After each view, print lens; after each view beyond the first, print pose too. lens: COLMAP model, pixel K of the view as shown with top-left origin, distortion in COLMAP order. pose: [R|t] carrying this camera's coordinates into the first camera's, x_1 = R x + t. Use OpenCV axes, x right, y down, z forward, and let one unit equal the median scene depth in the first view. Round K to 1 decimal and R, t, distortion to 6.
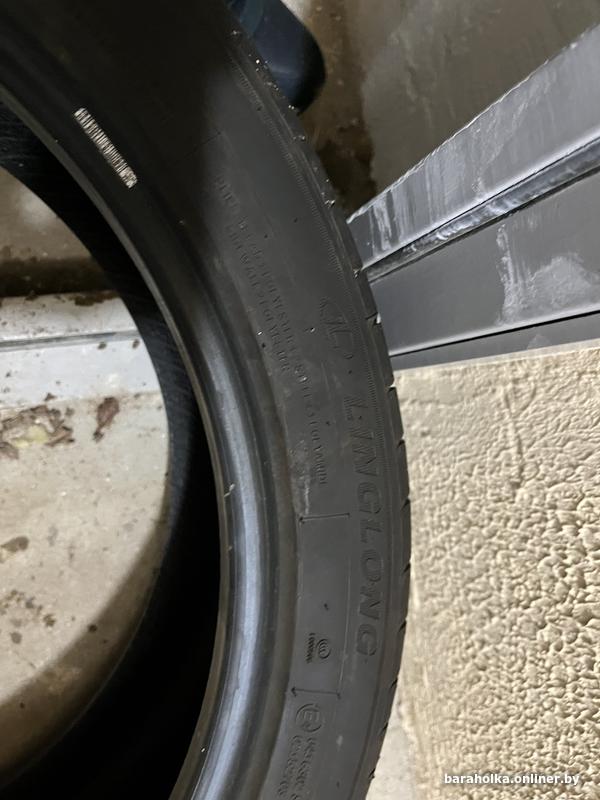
lens RADIAL K [[604.7, 0, 300.0], [0, 604.7, 400.9], [0, 0, 1]] dist [0.005906, -0.007723]
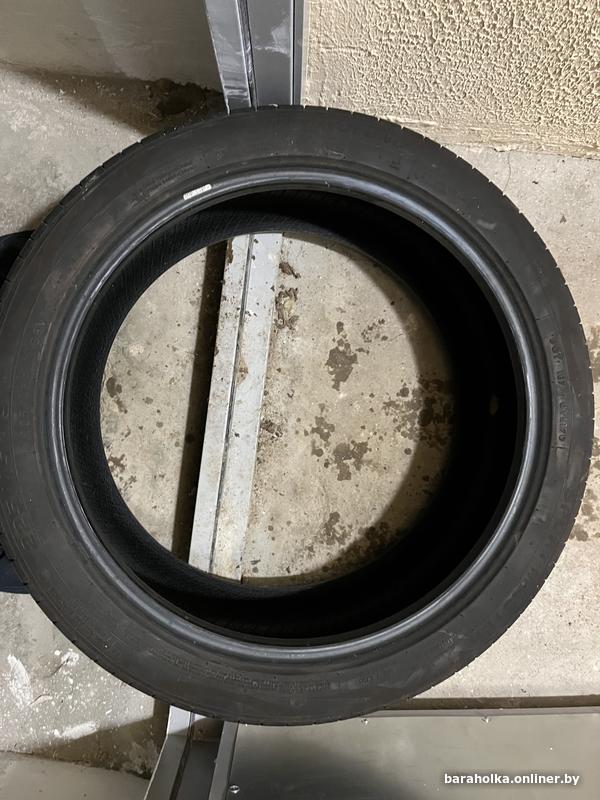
lens RADIAL K [[604.7, 0, 297.6], [0, 604.7, 400.3], [0, 0, 1]] dist [0.005906, -0.007723]
pose [[0.243551, -0.921697, -0.301923, -0.146918], [0.969081, 0.243951, 0.037003, 0.104745], [0.039549, -0.301600, 0.952614, -1.192450]]
